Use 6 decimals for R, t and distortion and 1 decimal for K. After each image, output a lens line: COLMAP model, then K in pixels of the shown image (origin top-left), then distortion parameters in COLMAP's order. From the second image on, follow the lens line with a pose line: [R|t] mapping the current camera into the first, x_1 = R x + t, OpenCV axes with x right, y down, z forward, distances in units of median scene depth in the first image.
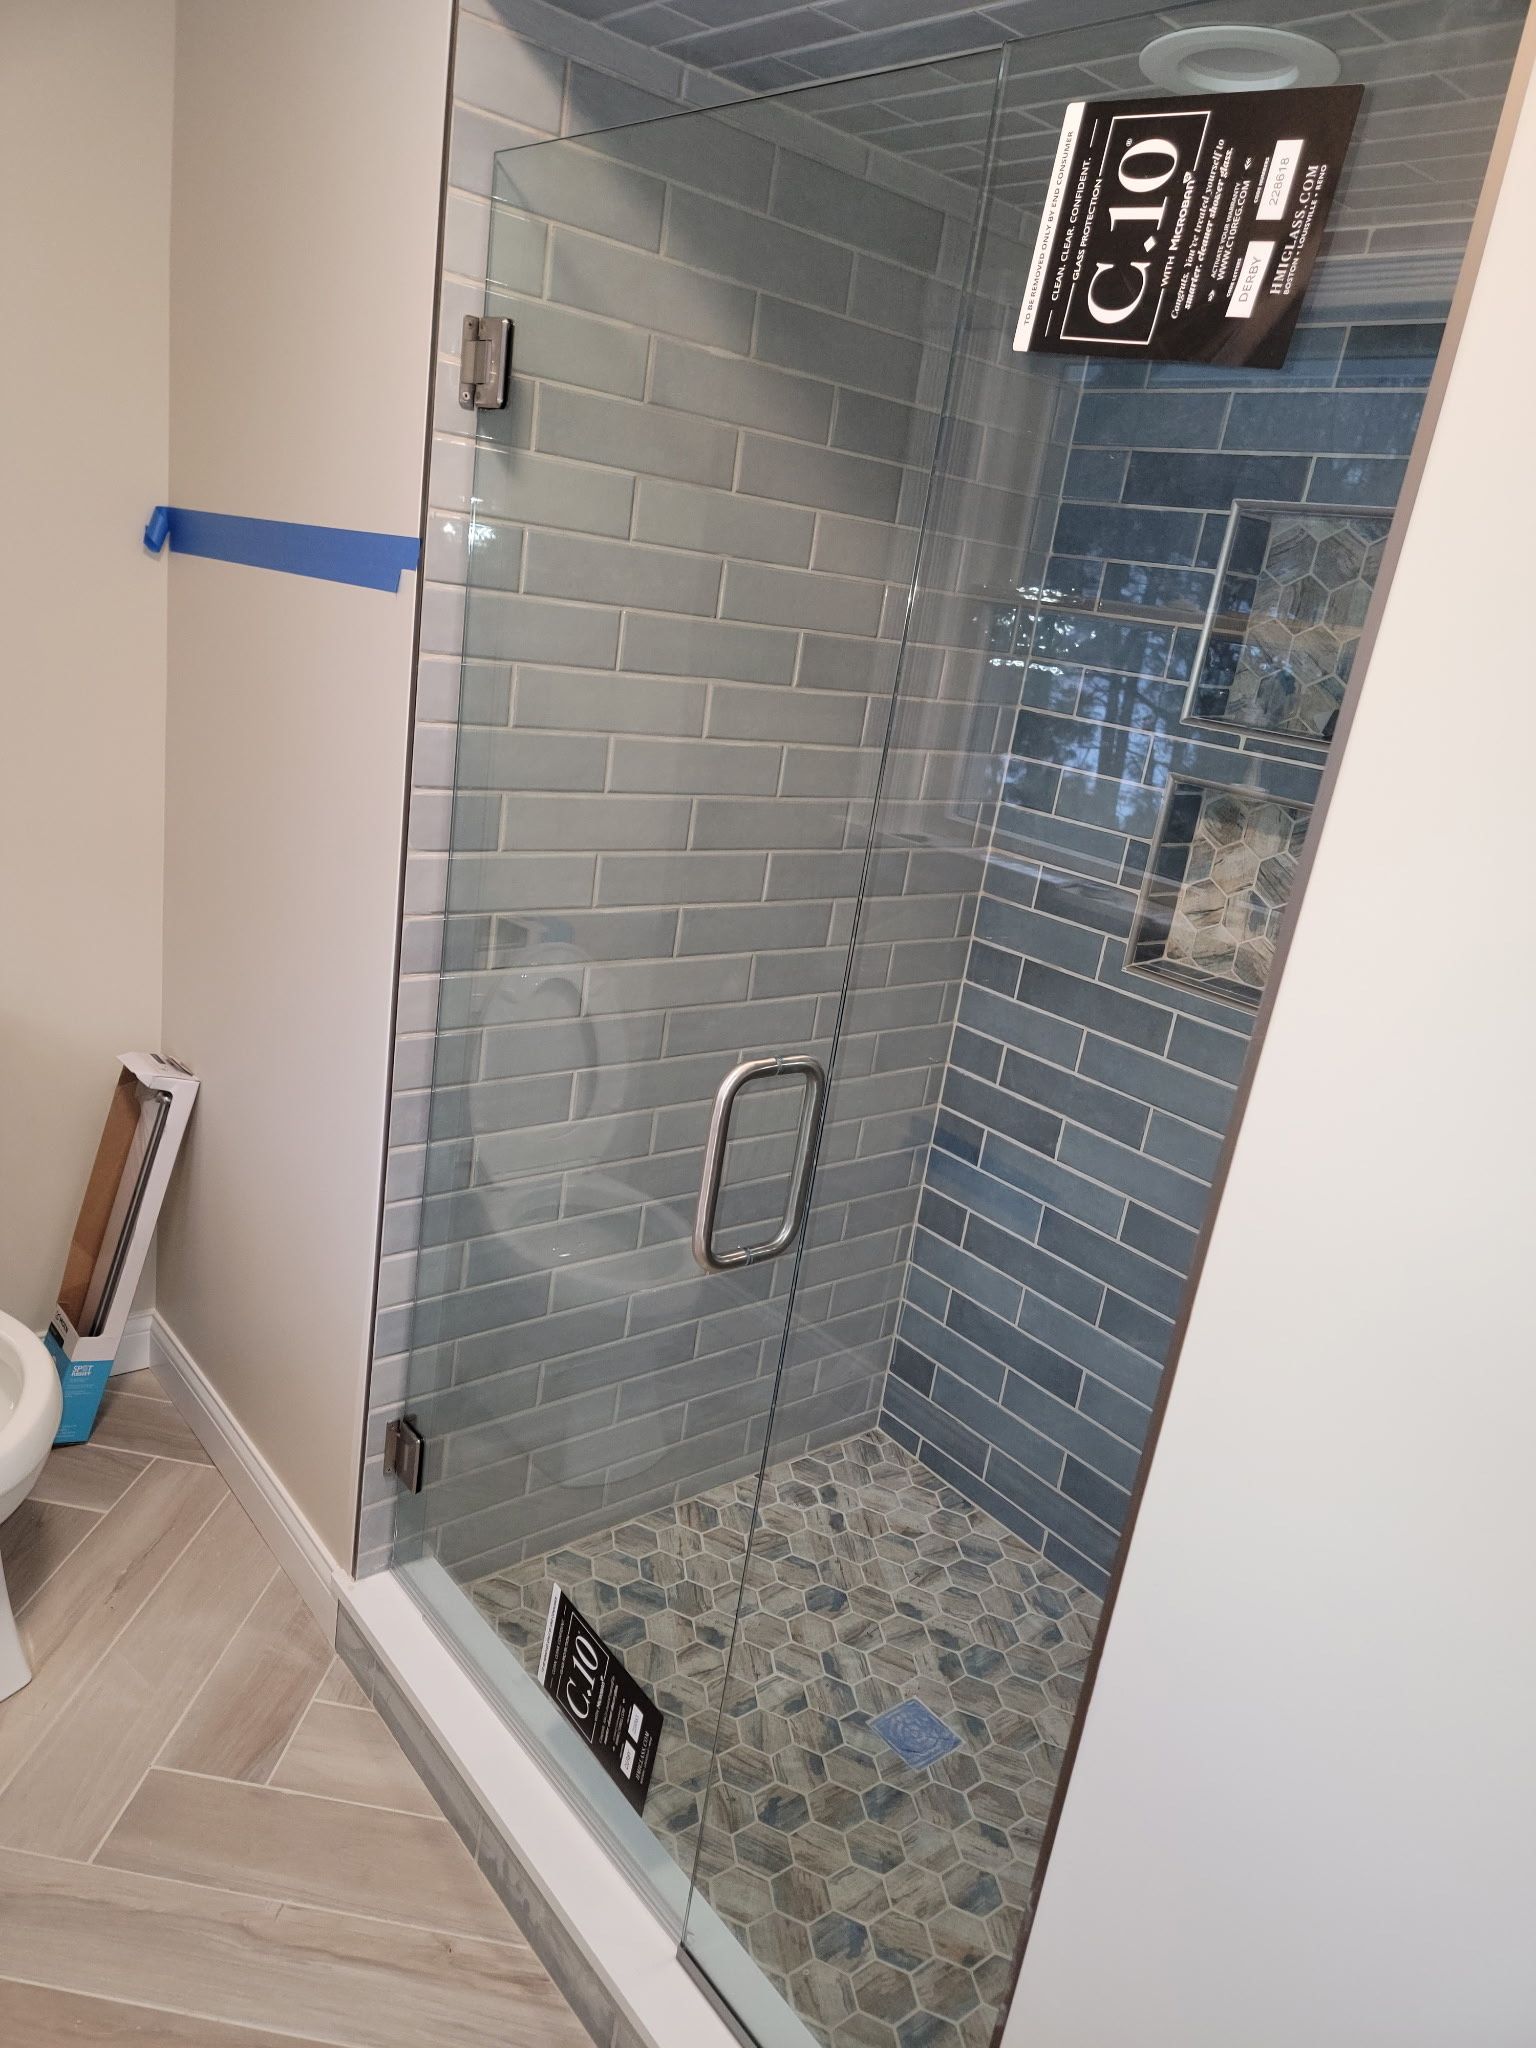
lens RADIAL K [[1438.9, 0, 768.0], [0, 1438.9, 1024.0], [0, 0, 1]] dist [0.104348, -0.095330]
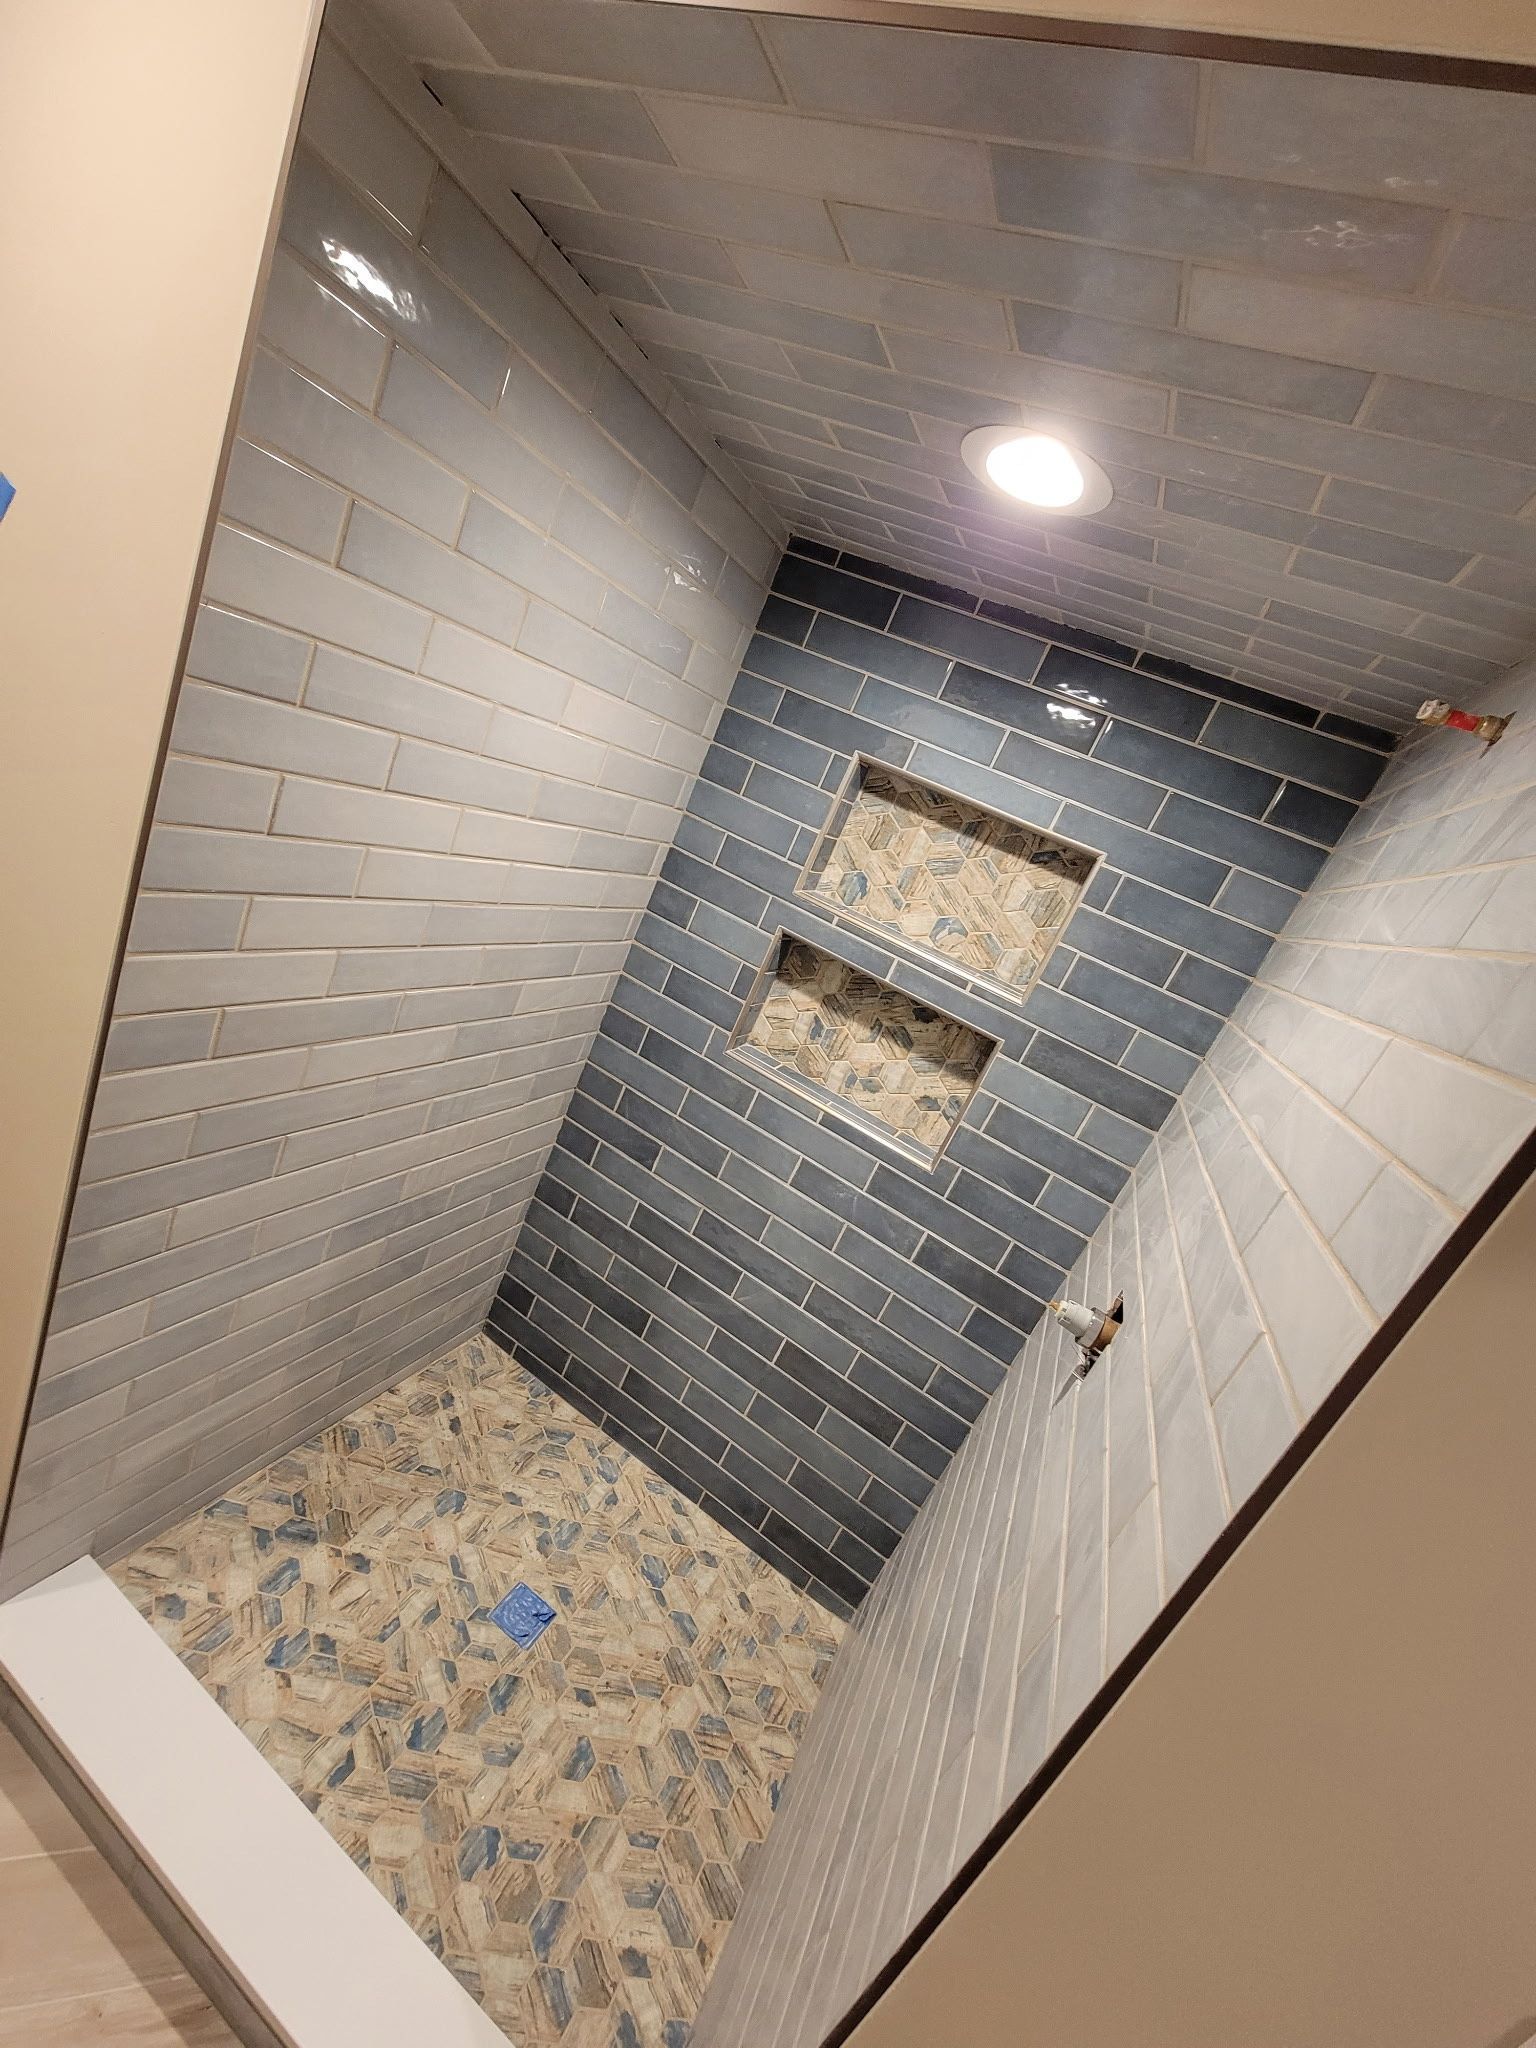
lens RADIAL K [[828.6, 0, 749.1], [0, 828.6, 1023.7], [0, 0, 1]] dist [0.001415, 0.000914]
pose [[0.882780, 0.094703, 0.460142, -0.111719], [-0.143638, 0.986976, 0.072438, -0.131022], [-0.447289, -0.130041, 0.884885, 0.279752]]
